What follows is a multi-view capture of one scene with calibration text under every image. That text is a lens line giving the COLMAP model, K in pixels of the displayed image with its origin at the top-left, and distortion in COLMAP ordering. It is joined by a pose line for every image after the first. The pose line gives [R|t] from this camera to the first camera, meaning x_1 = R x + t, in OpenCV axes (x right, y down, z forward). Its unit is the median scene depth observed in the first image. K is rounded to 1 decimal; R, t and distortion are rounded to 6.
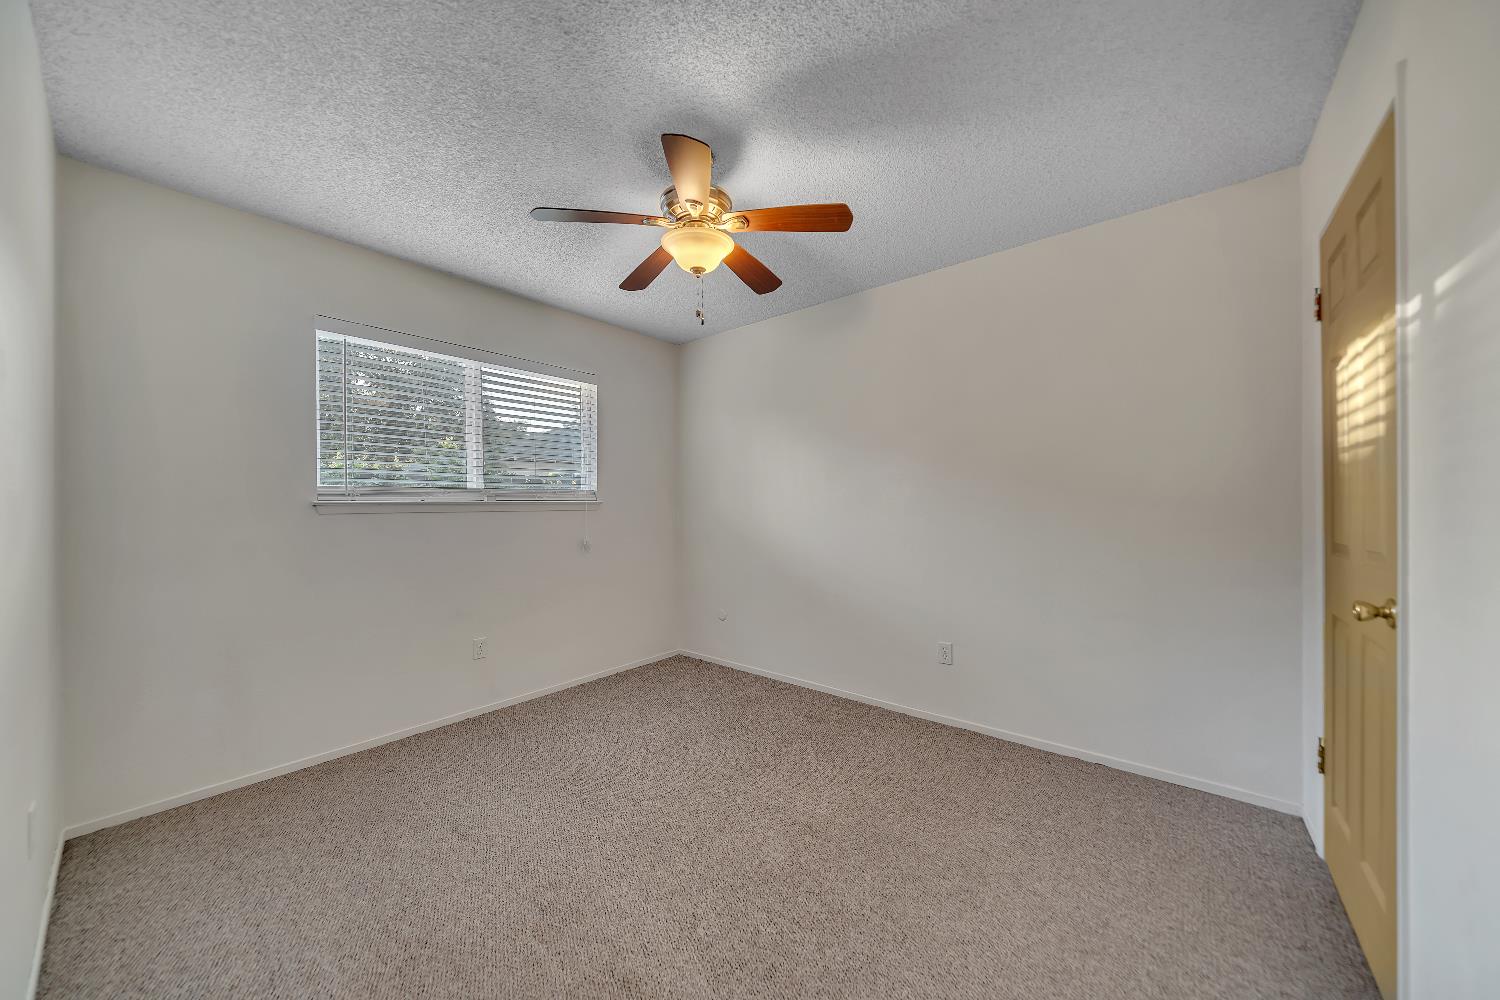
lens RADIAL K [[520.9, 0, 755.6], [0, 520.9, 502.4], [0, 0, 1]] dist [-0.001454, -0.000102]
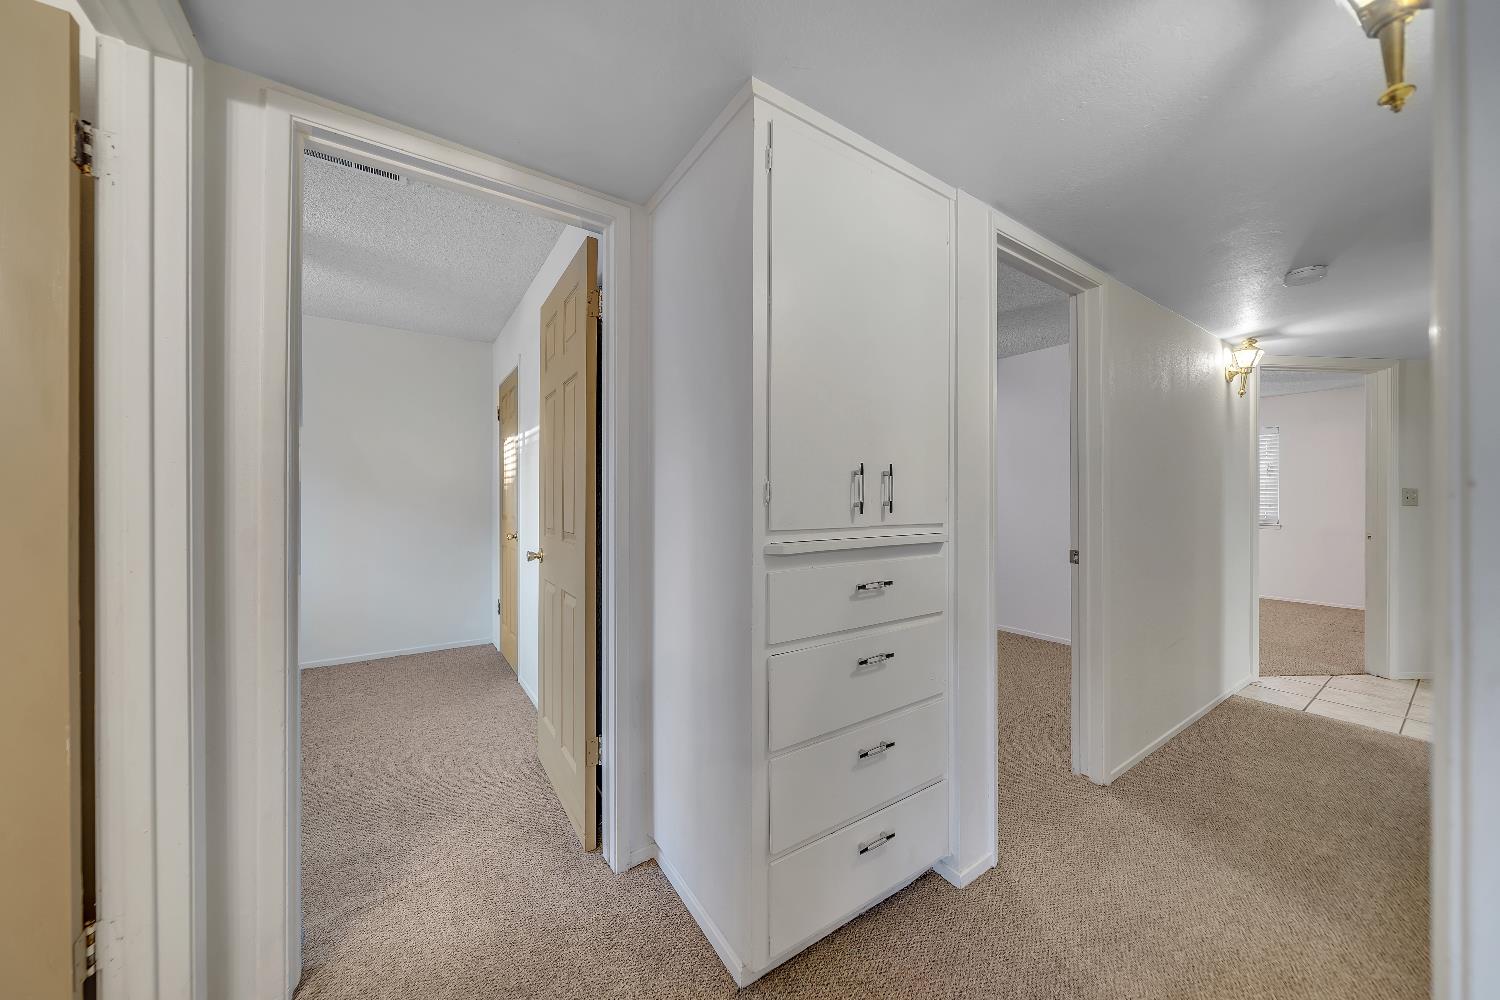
lens RADIAL K [[520.9, 0, 753.0], [0, 520.9, 499.1], [0, 0, 1]] dist [-0.001454, -0.000102]
pose [[0.285025, 0.003267, 0.958514, -0.981224], [-0.000234, 0.999994, -0.003339, 0.010449], [-0.958520, 0.000727, 0.285025, -0.901190]]
